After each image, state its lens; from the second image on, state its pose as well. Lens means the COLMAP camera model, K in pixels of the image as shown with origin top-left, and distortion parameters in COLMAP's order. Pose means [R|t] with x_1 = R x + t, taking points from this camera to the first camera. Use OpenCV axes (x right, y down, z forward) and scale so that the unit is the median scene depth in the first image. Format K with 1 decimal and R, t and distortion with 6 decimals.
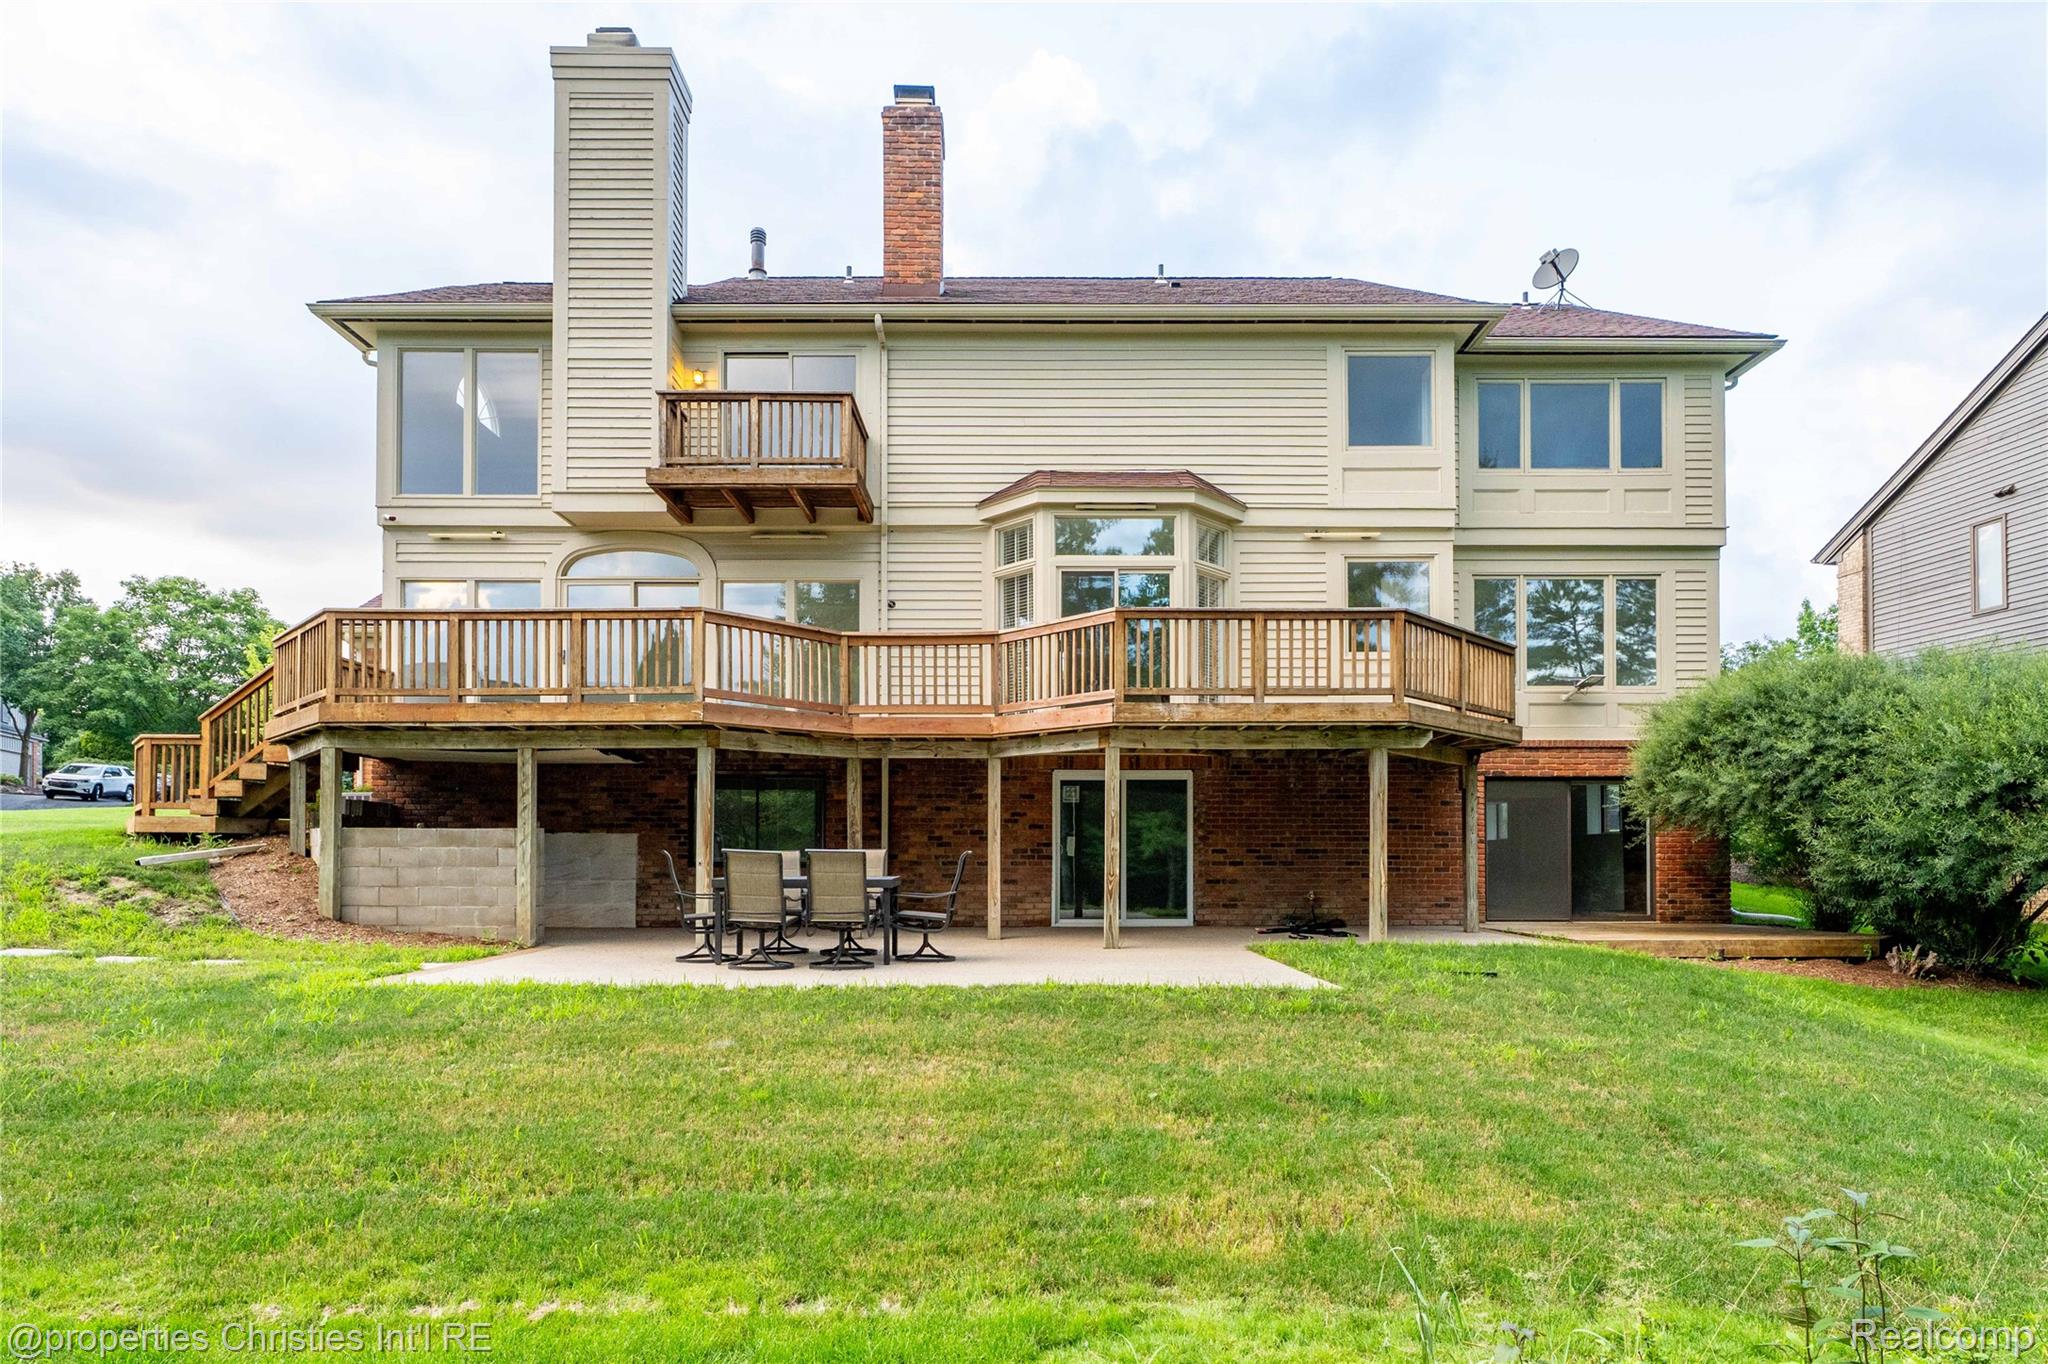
lens RADIAL K [[909.2, 0, 1119.1], [0, 909.2, 843.2], [0, 0, 1]] dist [0.001880, 0.000264]
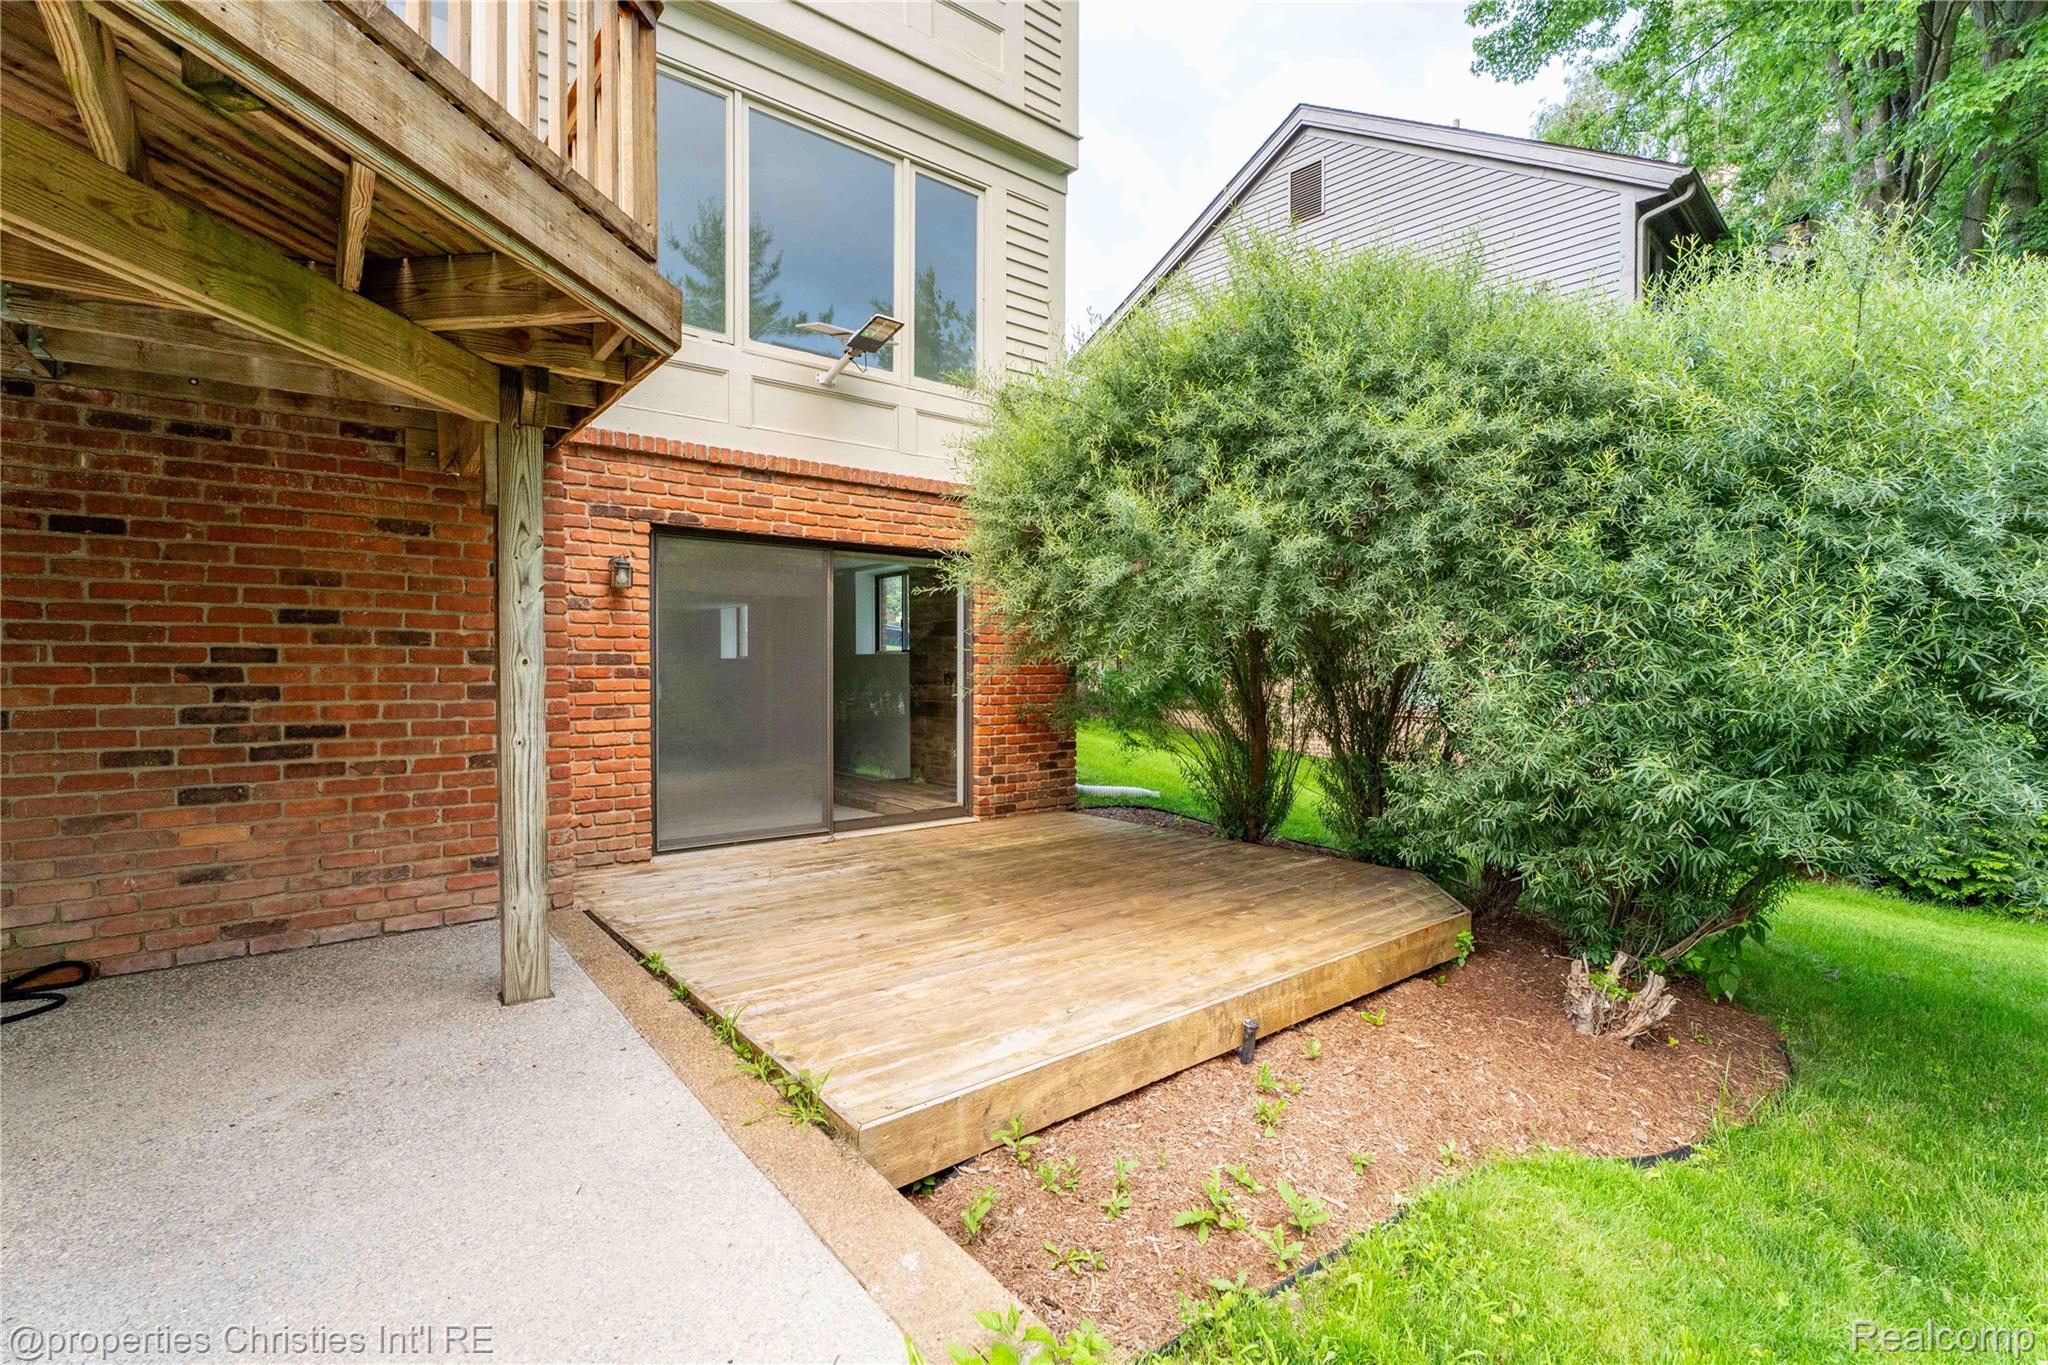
lens RADIAL K [[909.2, 0, 1027.1], [0, 909.2, 674.3], [0, 0, 1]] dist [0.001880, 0.000264]
pose [[0.783293, -0.005666, 0.621627, 0.274301], [-0.007146, 0.999810, 0.018117, -0.011407], [-0.621611, -0.018633, 0.783104, 0.552487]]
